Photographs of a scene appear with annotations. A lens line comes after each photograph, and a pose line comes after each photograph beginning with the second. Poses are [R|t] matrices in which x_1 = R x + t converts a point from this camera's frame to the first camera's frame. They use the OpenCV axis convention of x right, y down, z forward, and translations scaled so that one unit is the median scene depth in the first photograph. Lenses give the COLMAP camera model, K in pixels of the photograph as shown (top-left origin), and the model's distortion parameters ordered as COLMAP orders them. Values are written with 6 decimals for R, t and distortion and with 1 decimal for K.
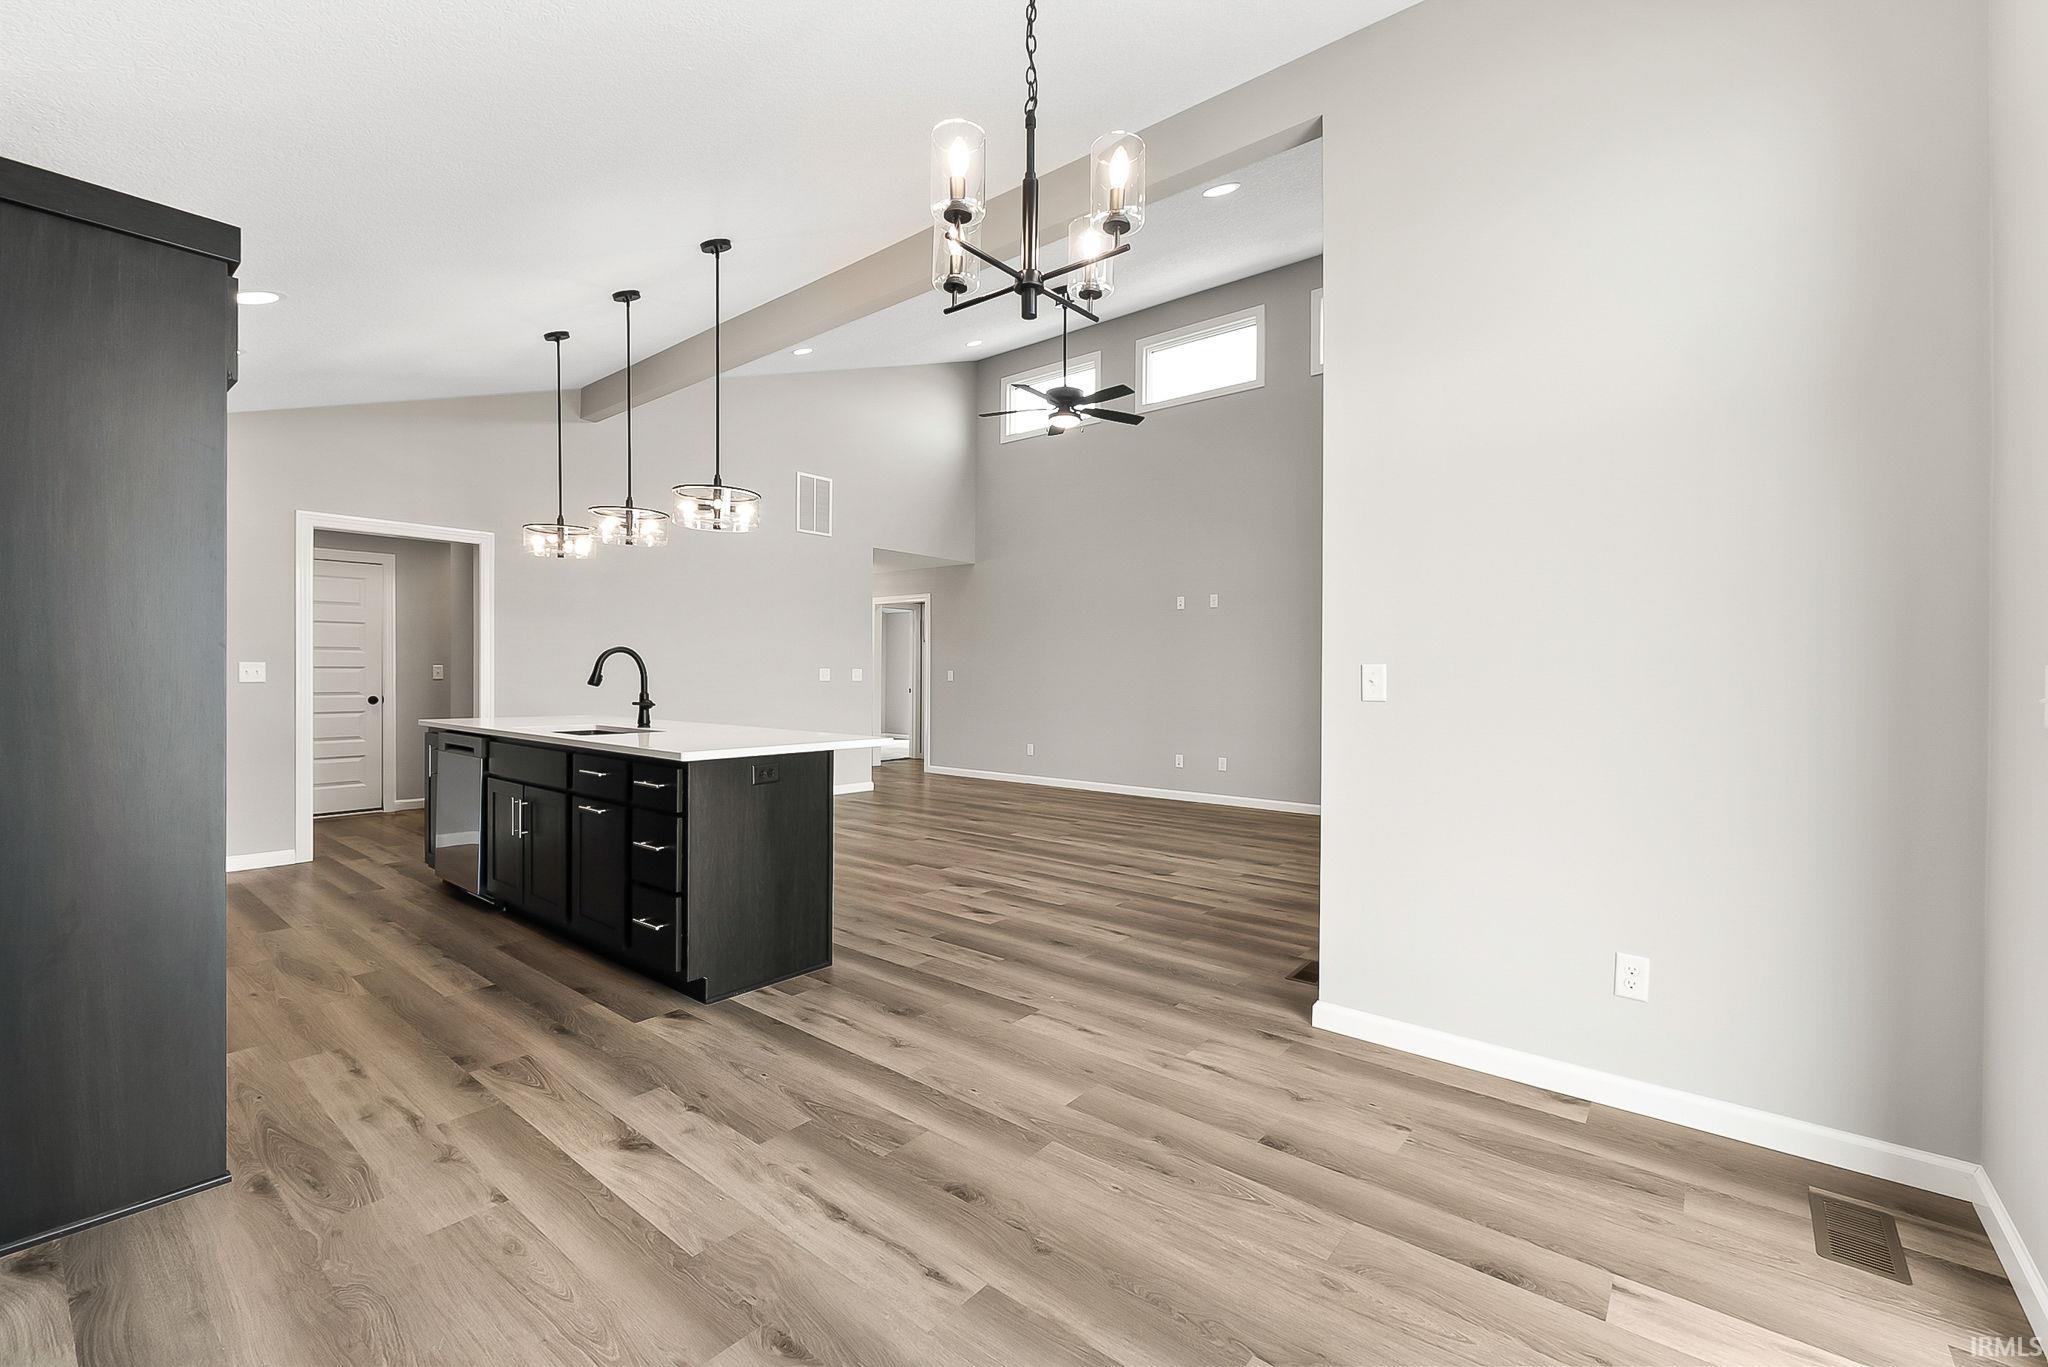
lens RADIAL K [[862.8, 0, 1015.4], [0, 862.8, 686.0], [0, 0, 1]] dist [-0.009453, 0.001591]
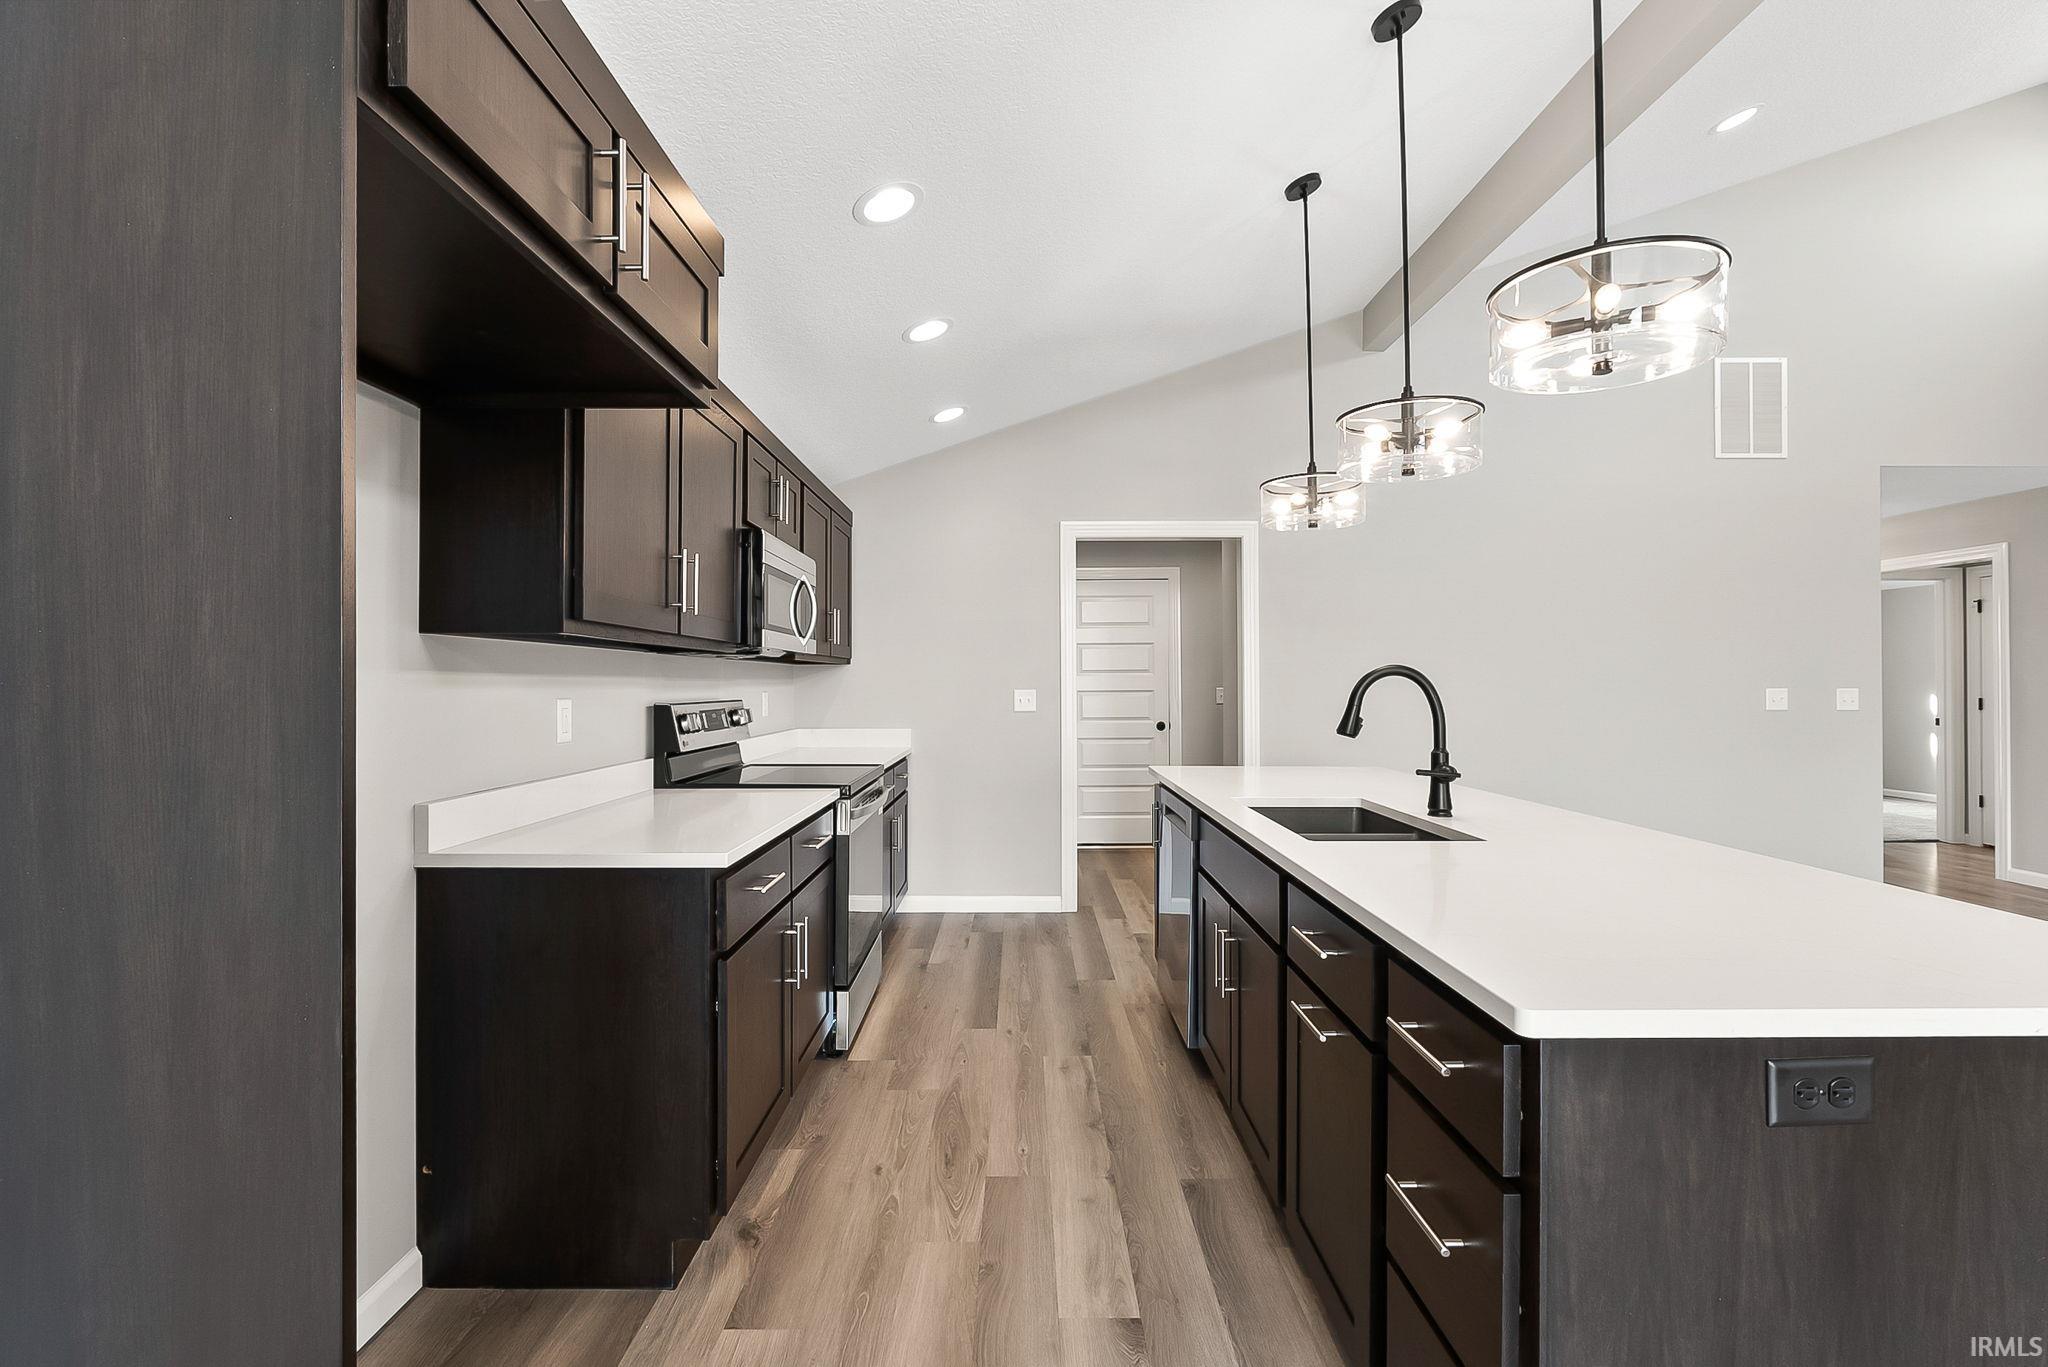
lens RADIAL K [[892.9, 0, 1023.6], [0, 892.9, 679.6], [0, 0, 1]] dist [-0.005489, -0.000214]
pose [[0.640606, -0.013988, -0.767743, -0.238561], [-0.001514, 0.999809, -0.019480, -0.034055], [0.767868, 0.013641, 0.640462, 0.619599]]
